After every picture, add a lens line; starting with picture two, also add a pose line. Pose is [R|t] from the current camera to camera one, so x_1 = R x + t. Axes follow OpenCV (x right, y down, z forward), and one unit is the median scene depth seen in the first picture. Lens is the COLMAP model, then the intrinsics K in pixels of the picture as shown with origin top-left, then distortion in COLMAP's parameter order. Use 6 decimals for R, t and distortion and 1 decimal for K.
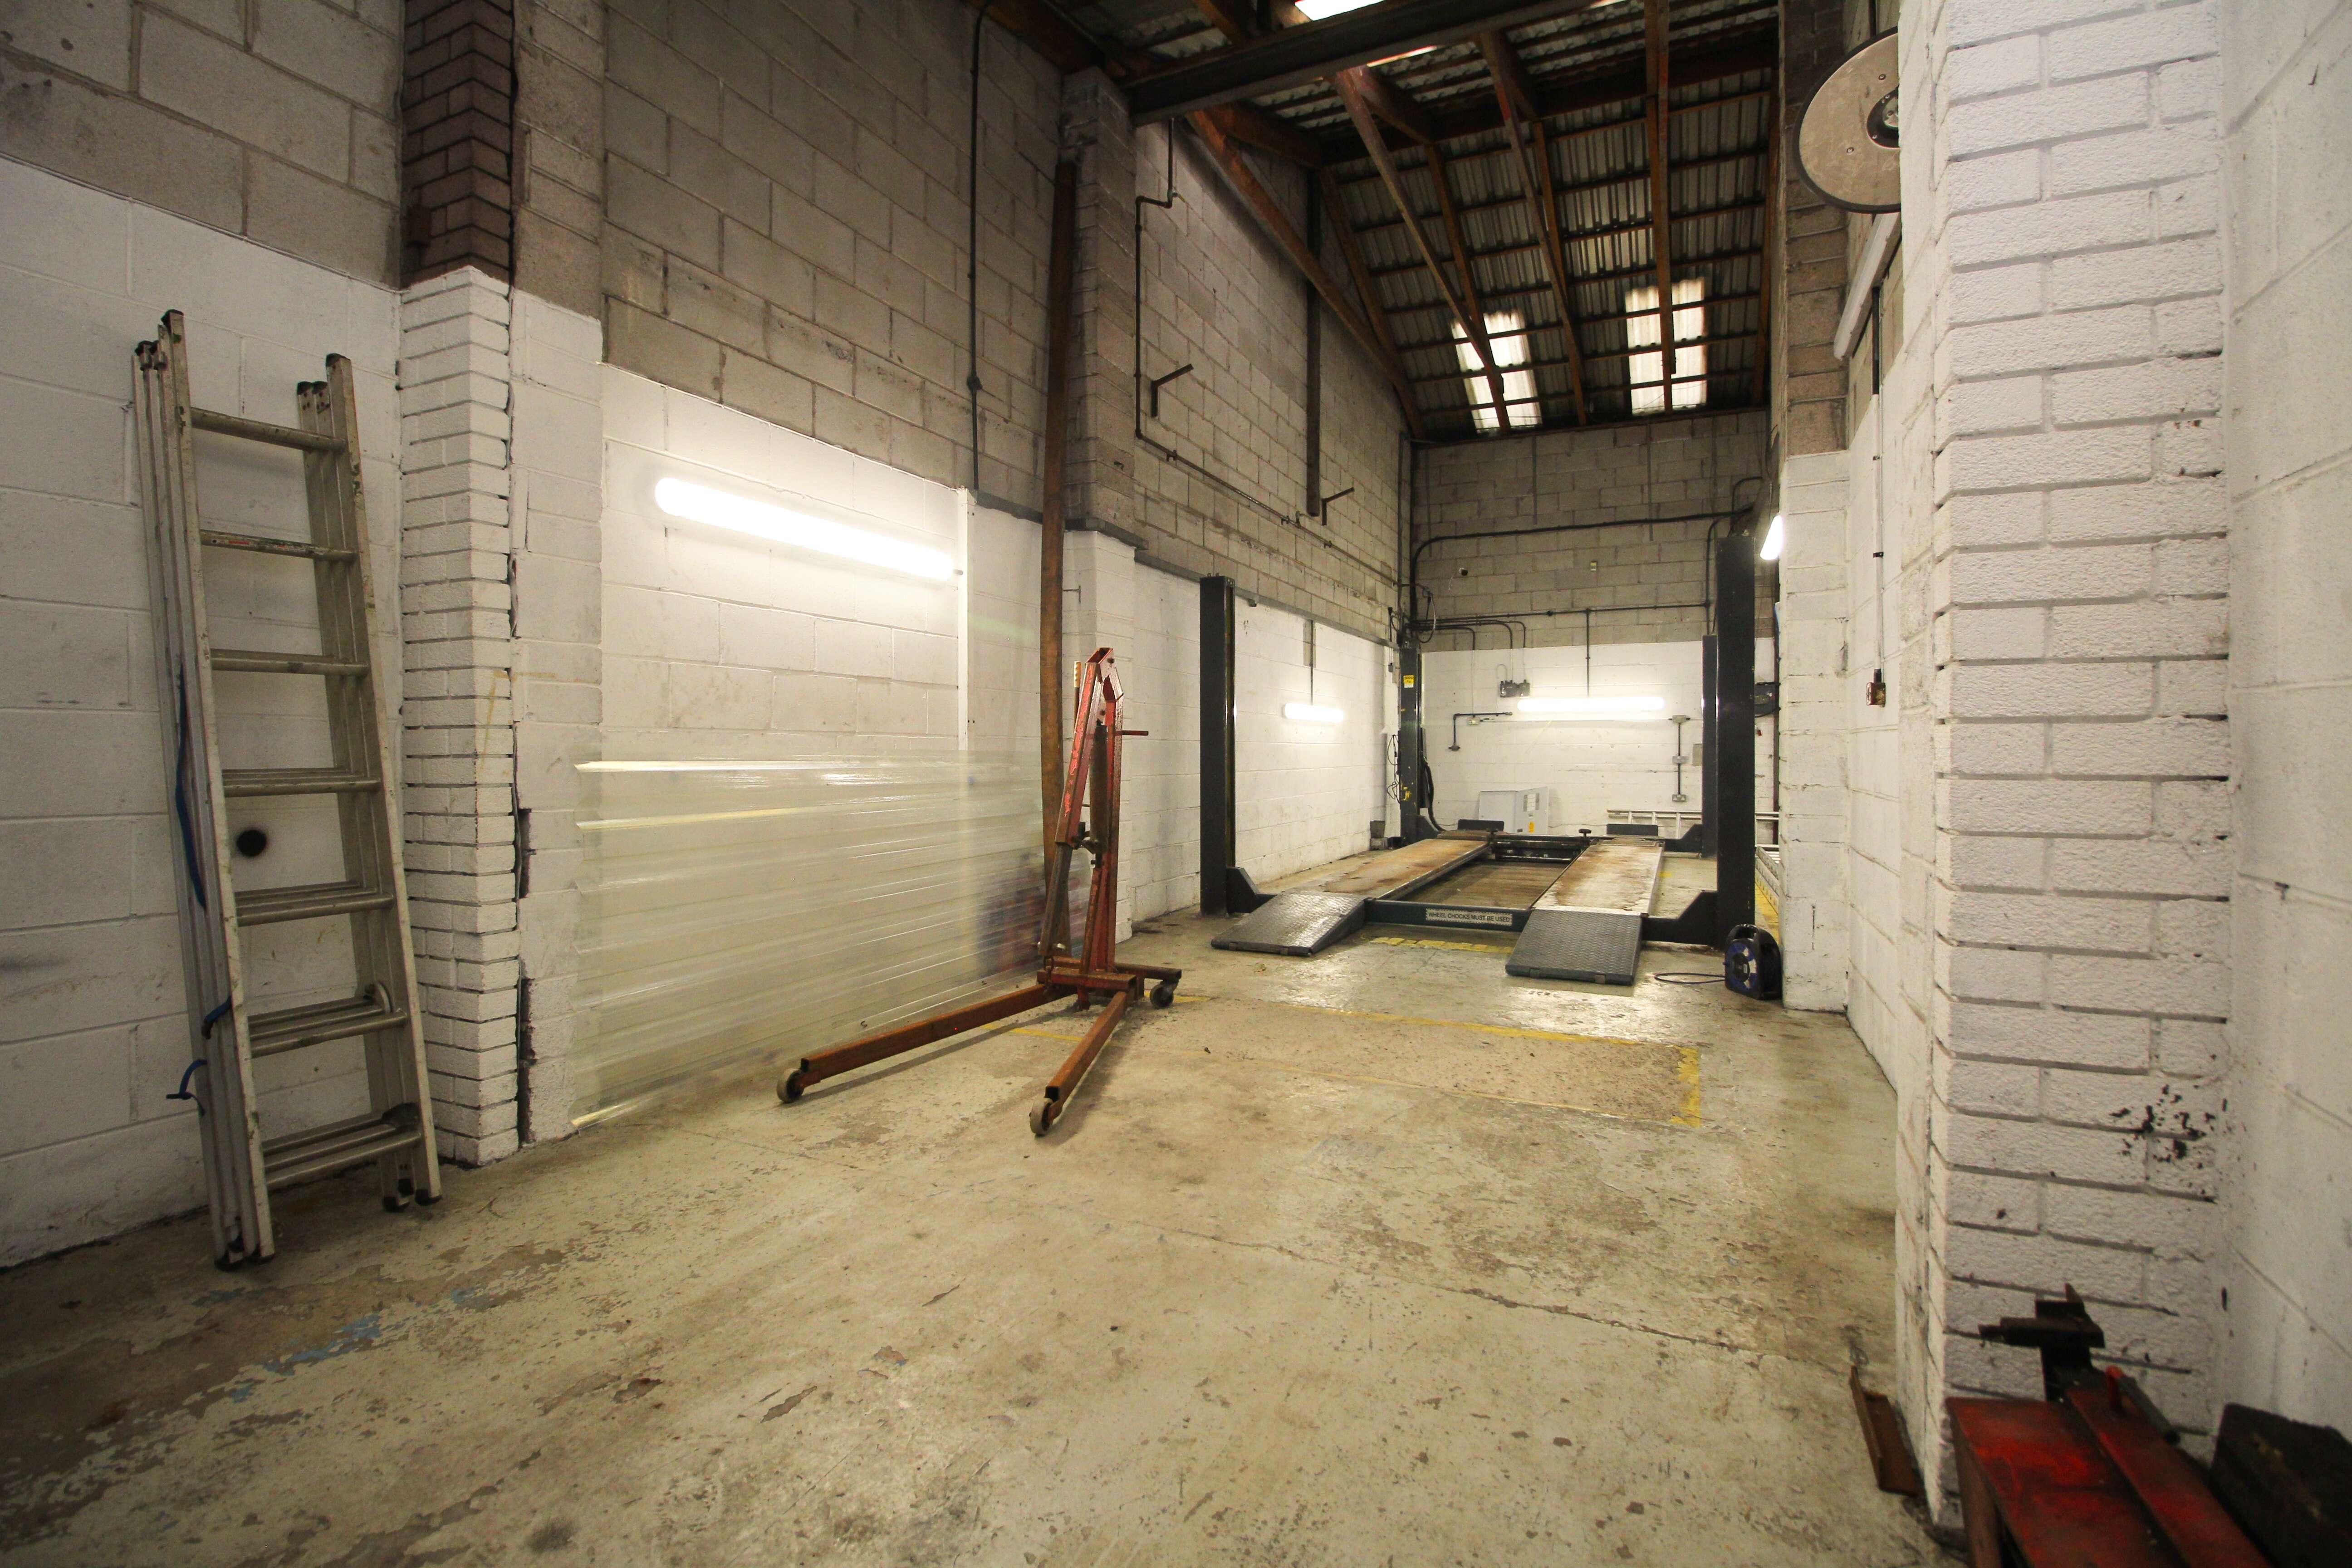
lens RADIAL K [[1079.2, 0, 1173.2], [0, 1079.2, 754.5], [0, 0, 1]] dist [0.004127, -0.016326]
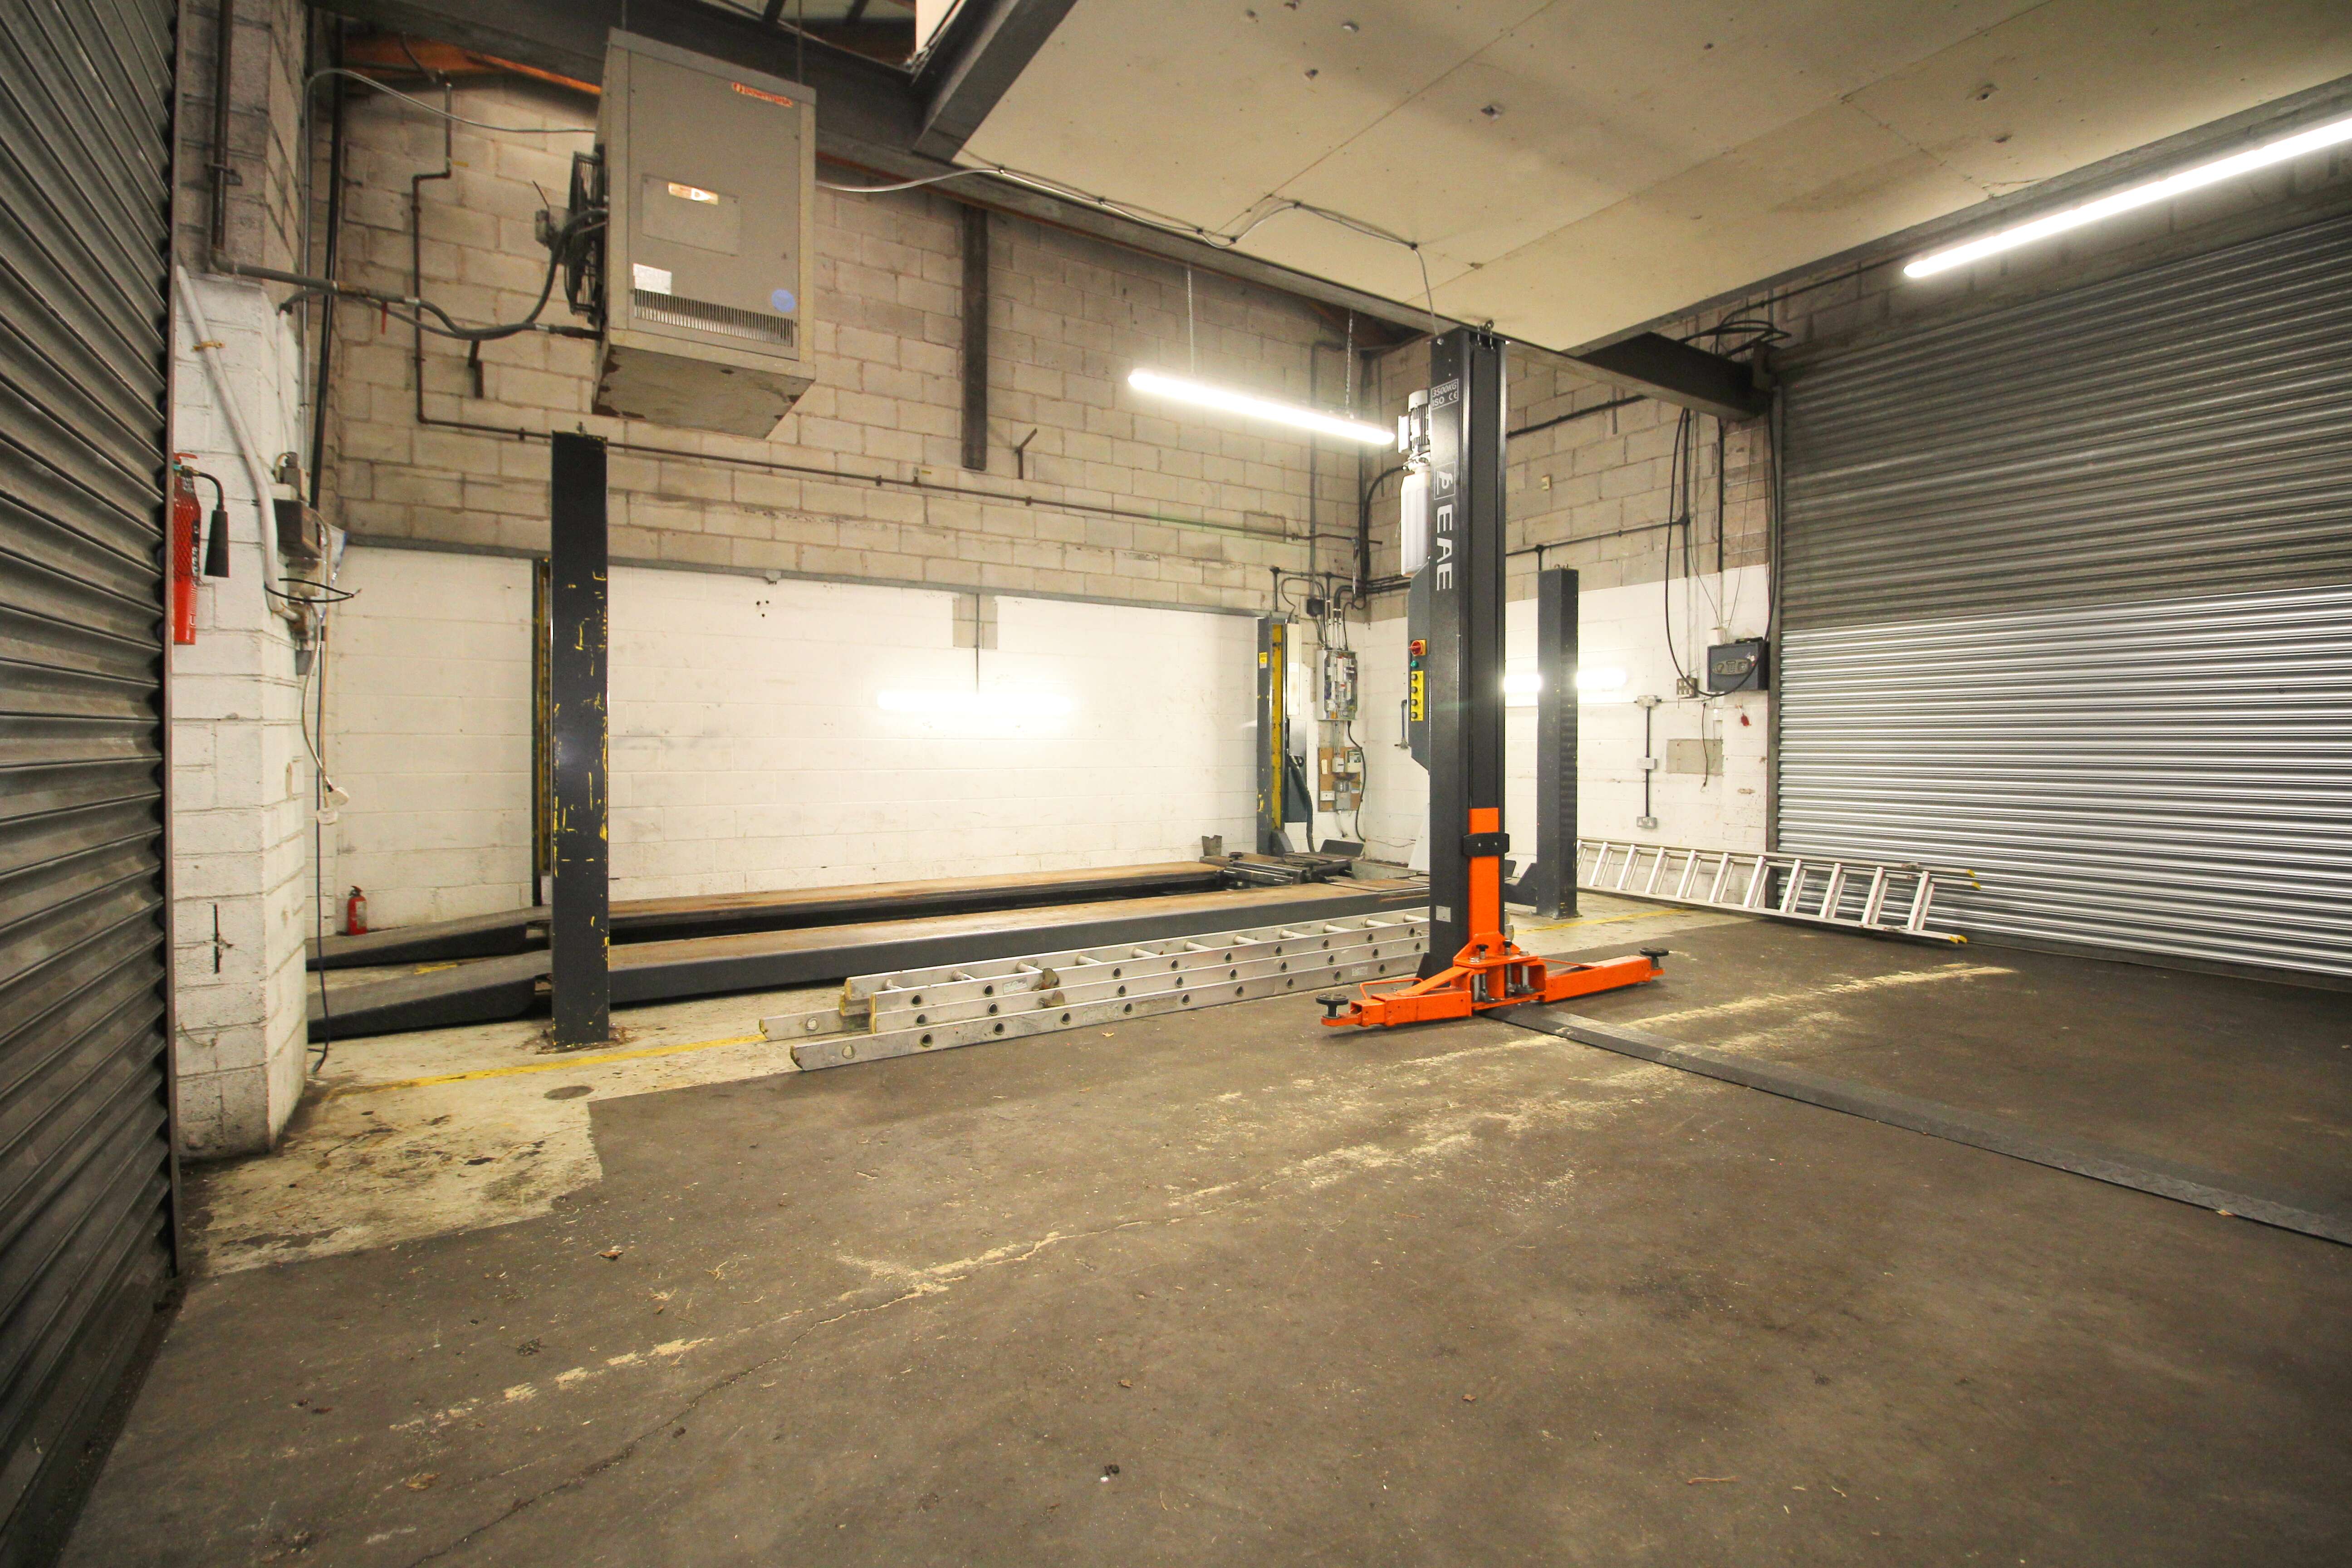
lens RADIAL K [[1079.2, 0, 1173.2], [0, 1079.2, 754.5], [0, 0, 1]] dist [0.004127, -0.016326]
pose [[0.848136, 0.004184, -0.529762, 0.566185], [-0.003437, 0.999991, 0.002395, -0.000640], [0.529767, -0.000210, 0.848143, 0.291544]]
